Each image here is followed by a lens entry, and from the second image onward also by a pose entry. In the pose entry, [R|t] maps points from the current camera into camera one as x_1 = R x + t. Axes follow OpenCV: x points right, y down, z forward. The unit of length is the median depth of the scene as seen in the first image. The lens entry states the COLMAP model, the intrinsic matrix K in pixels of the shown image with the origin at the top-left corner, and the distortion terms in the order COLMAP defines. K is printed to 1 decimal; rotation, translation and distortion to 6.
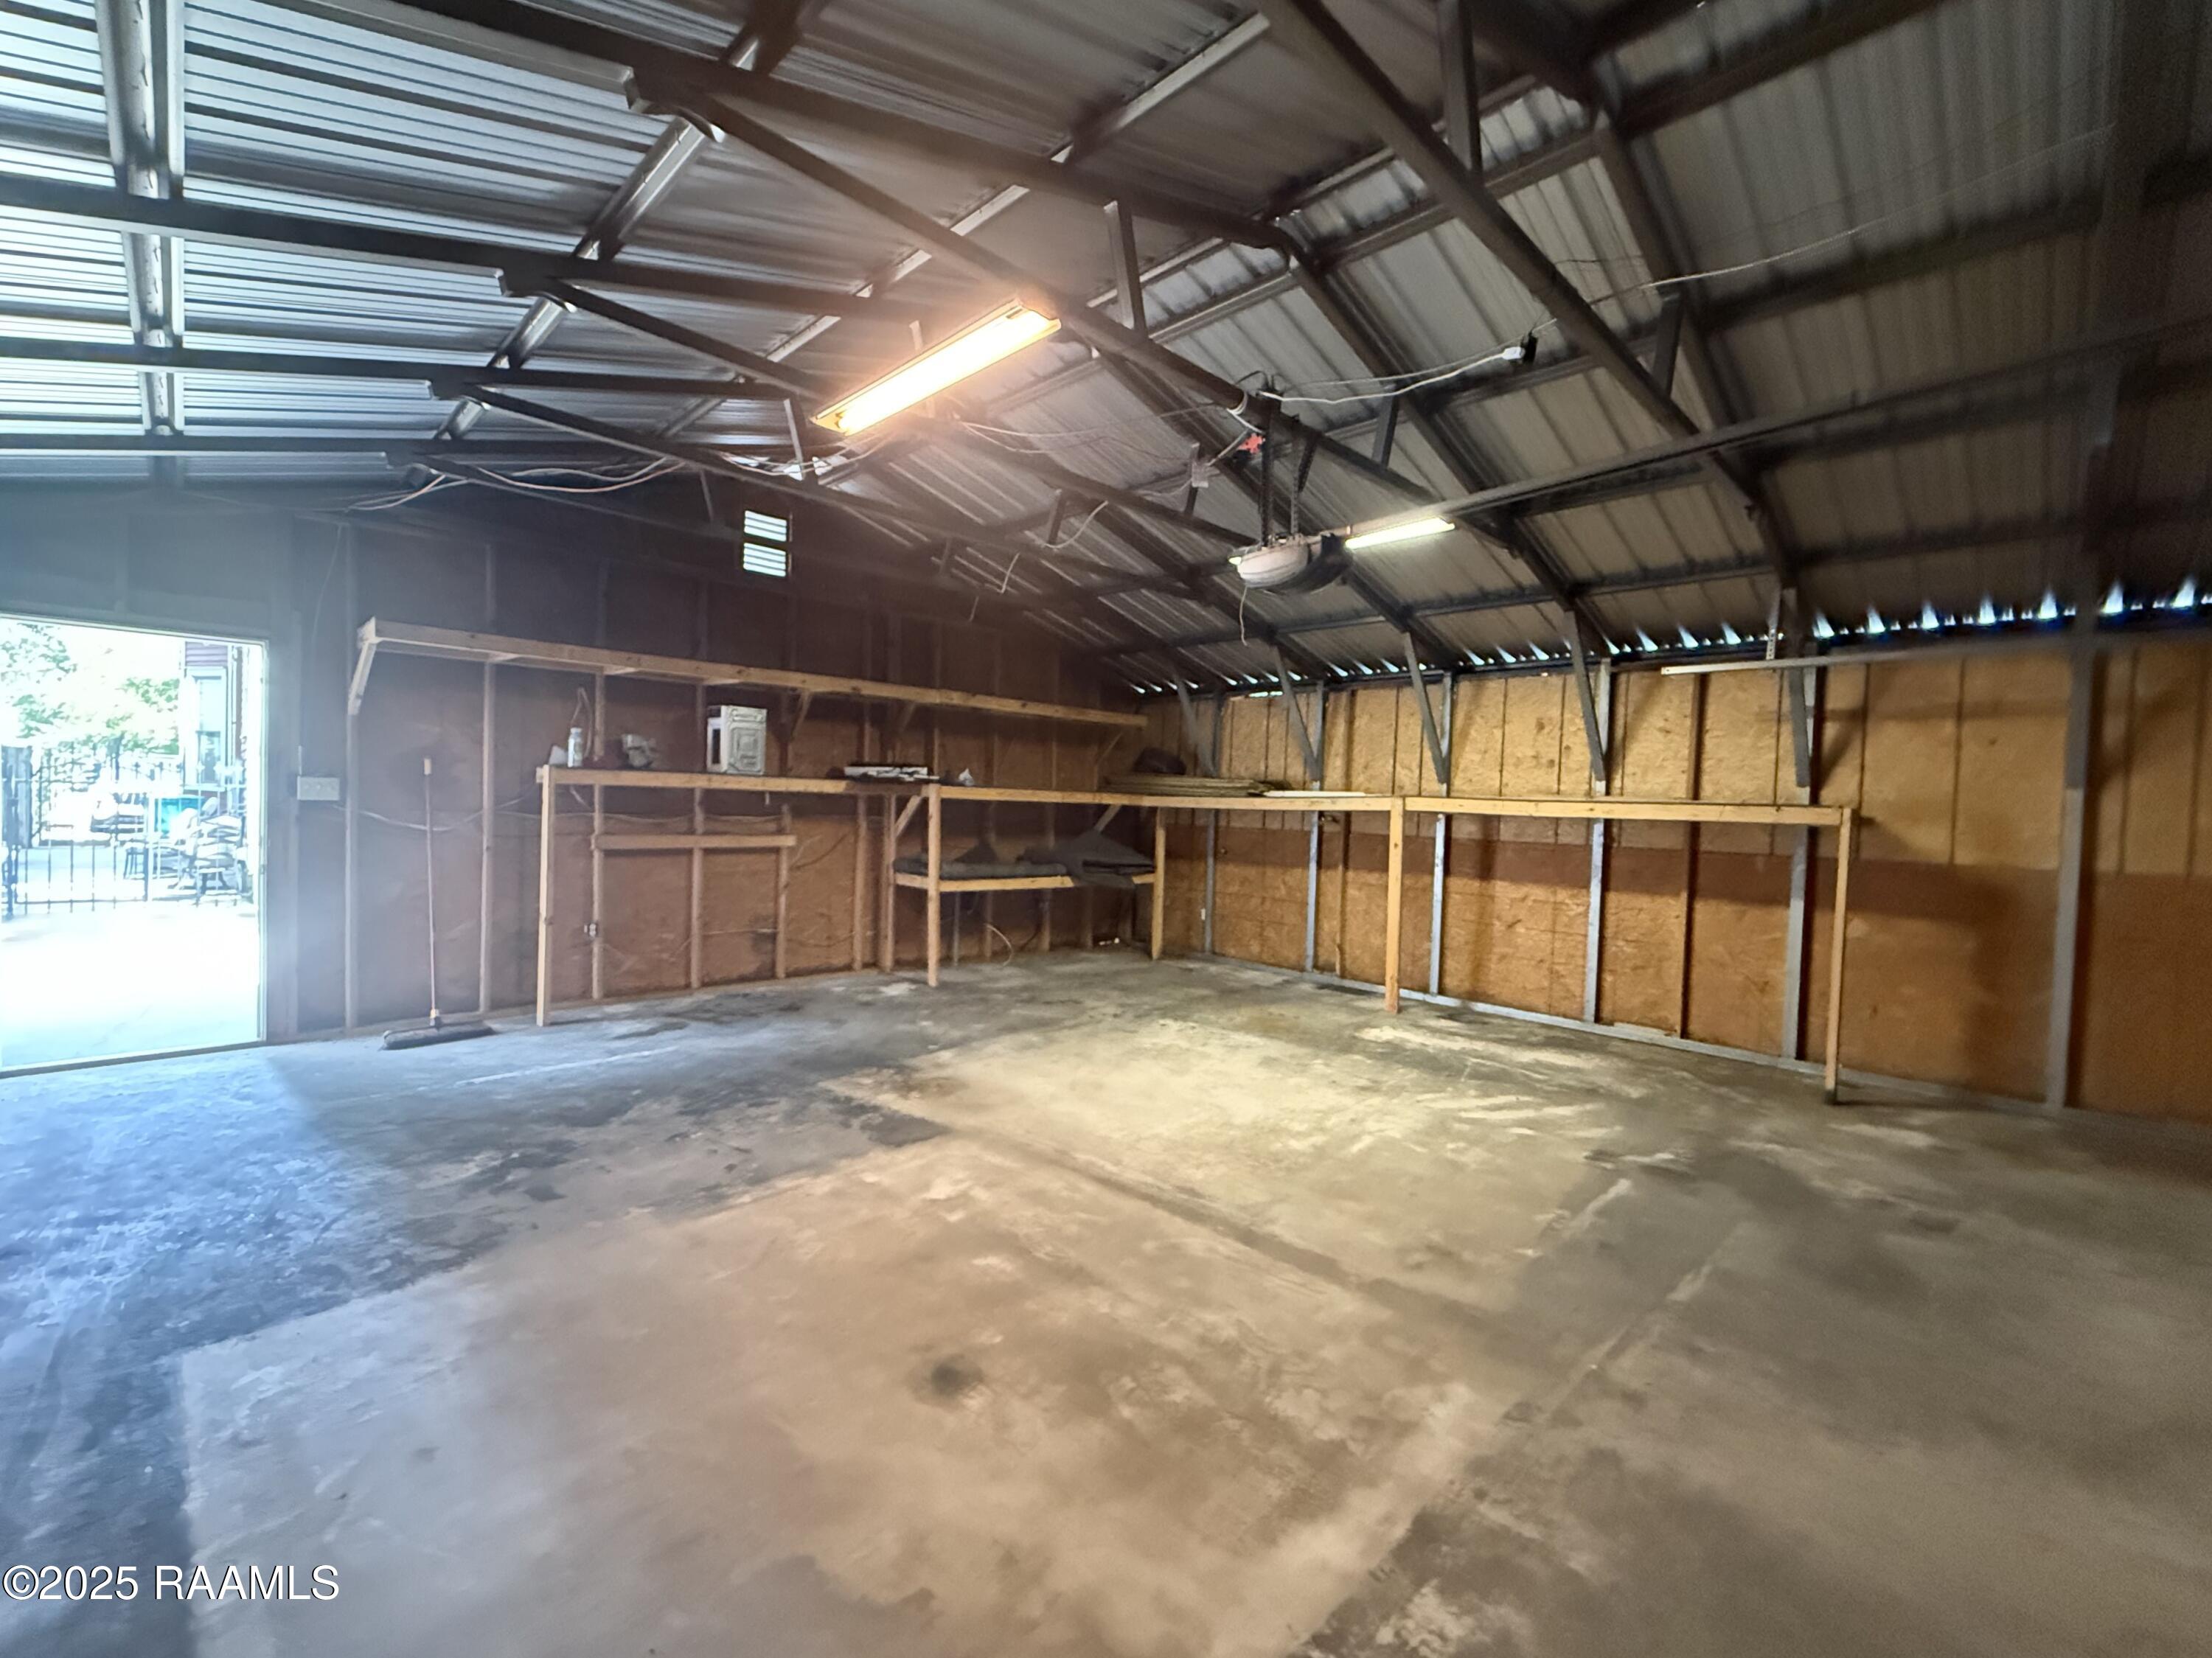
lens RADIAL K [[950.1, 0, 1106.0], [0, 950.1, 829.0], [0, 0, 1]] dist [-0.000952, -0.000129]
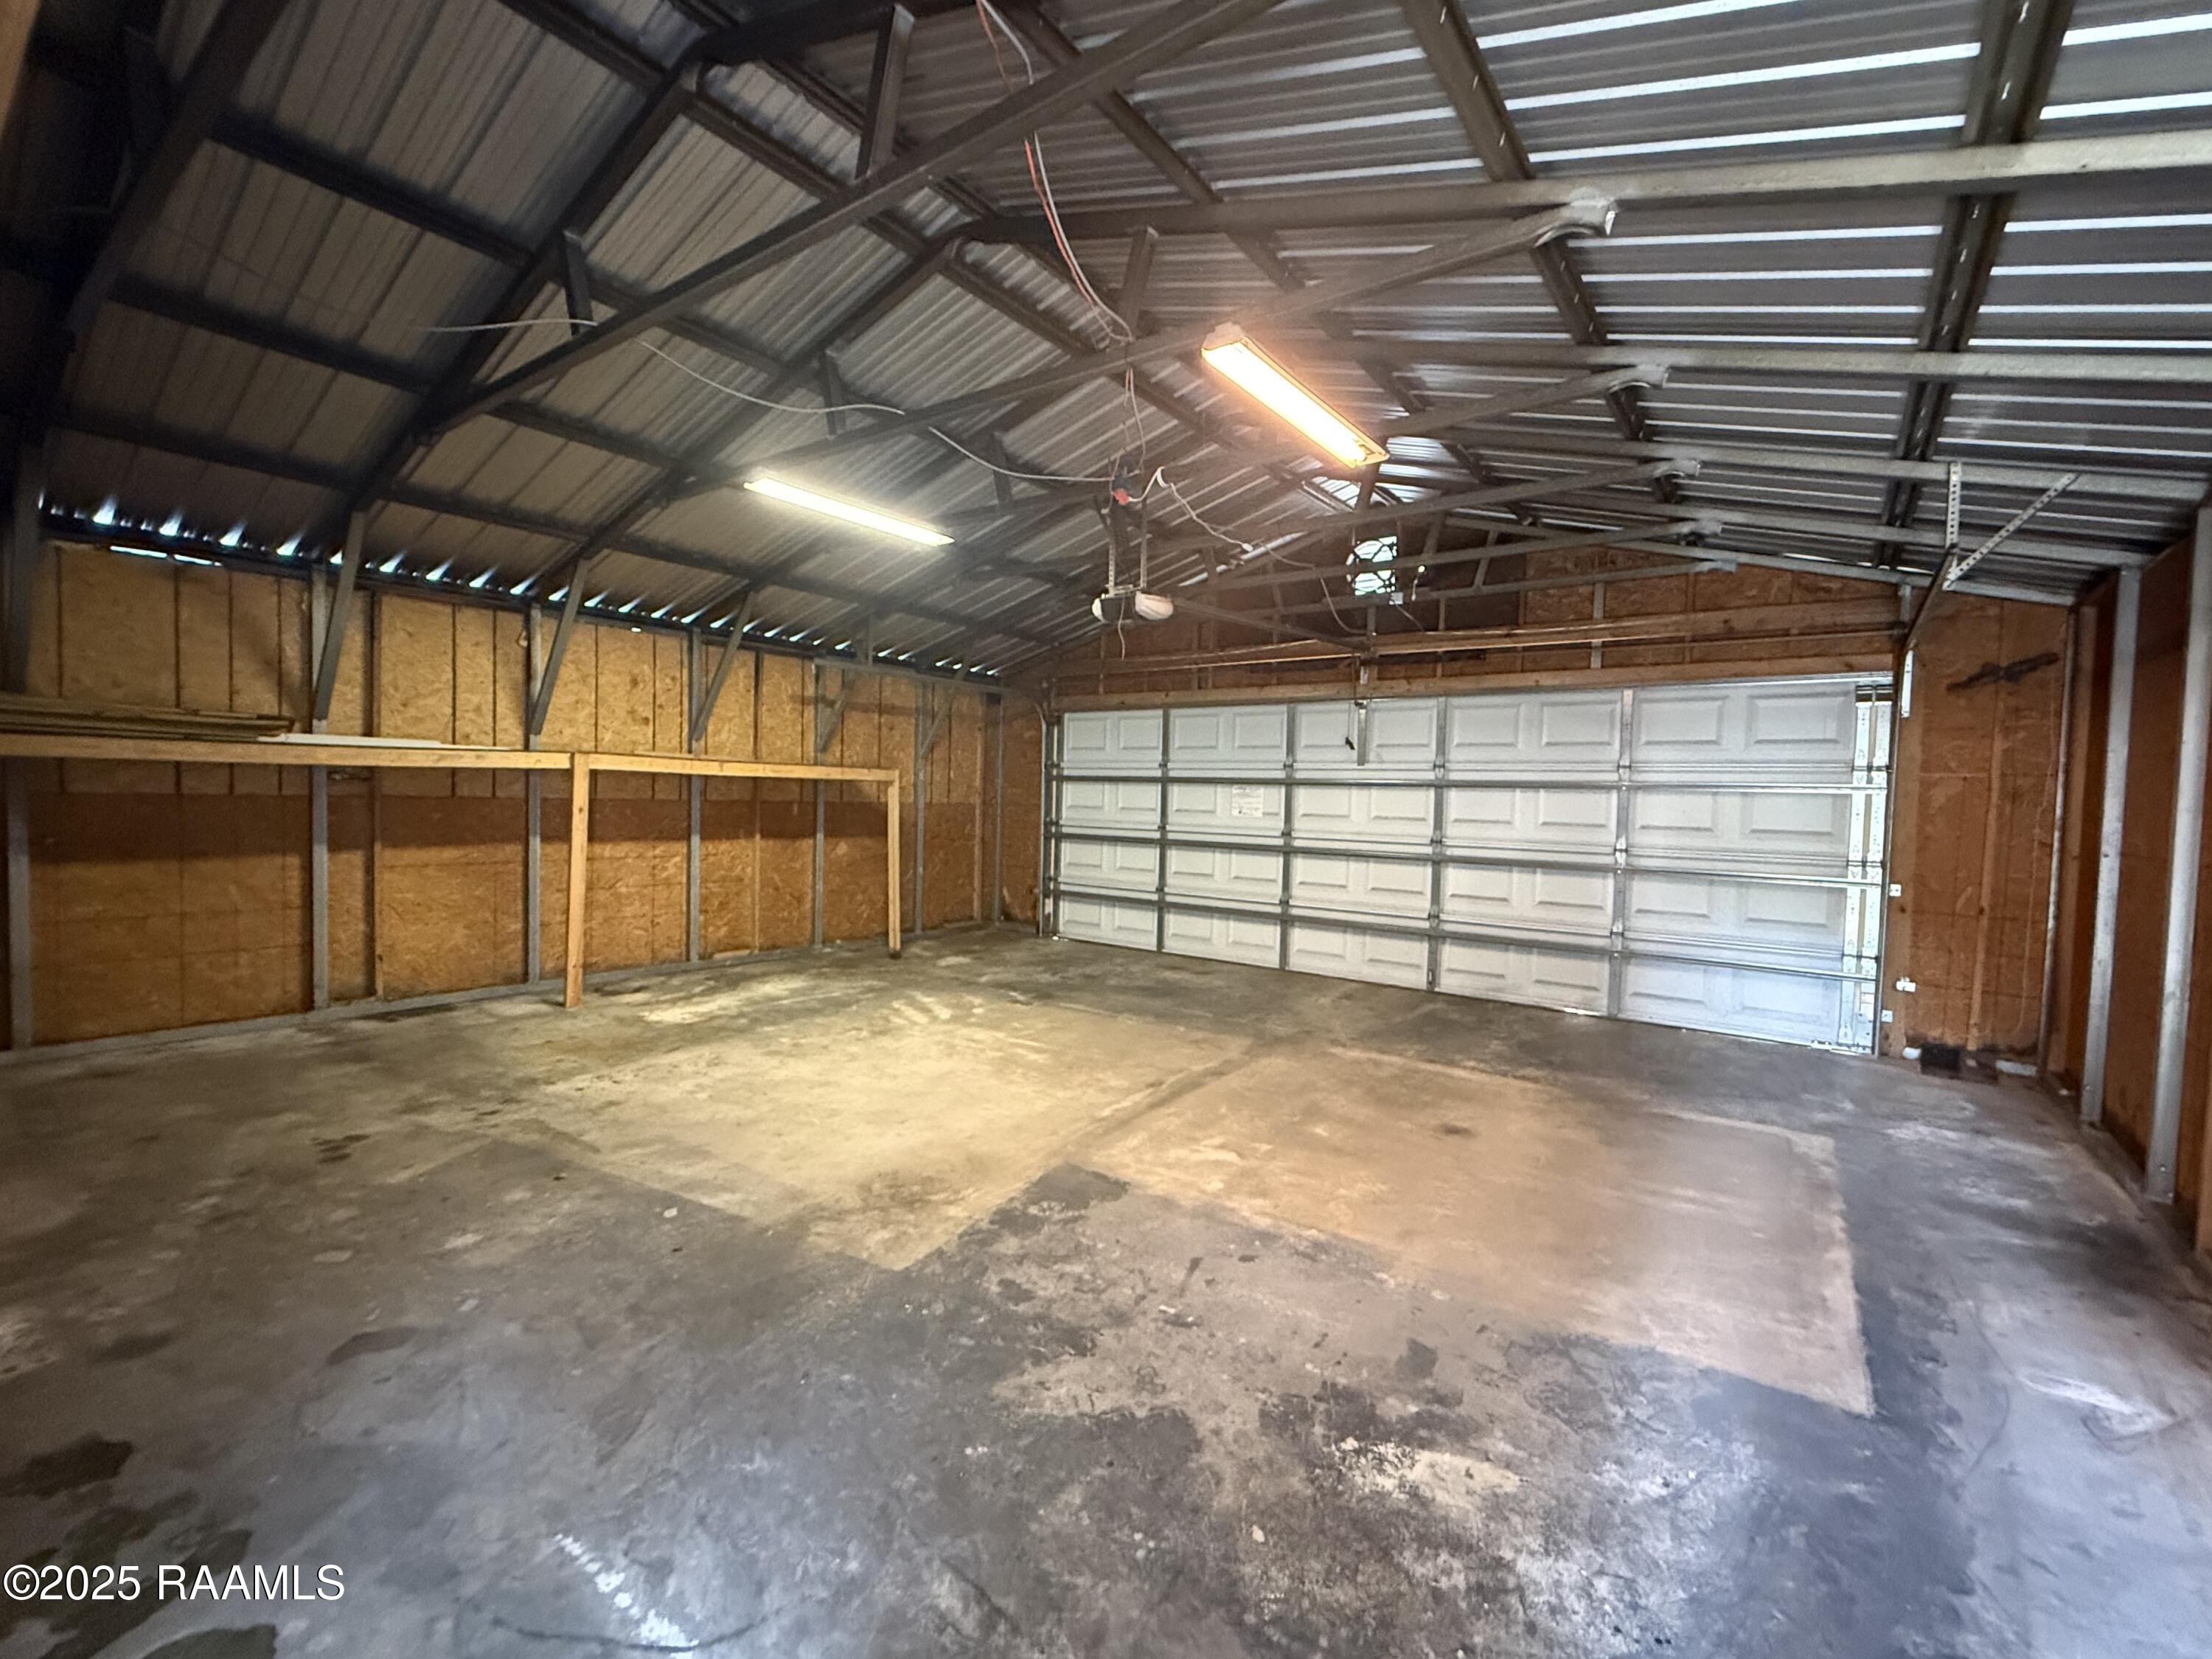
lens RADIAL K [[950.2, 0, 1106.0], [0, 950.2, 829.5], [0, 0, 1]] dist [-0.000952, -0.000129]
pose [[-0.155537, -0.075717, 0.984924, -0.605747], [-0.009924, 0.997128, 0.075088, -0.033670], [-0.987780, 0.001905, -0.155842, 0.659968]]
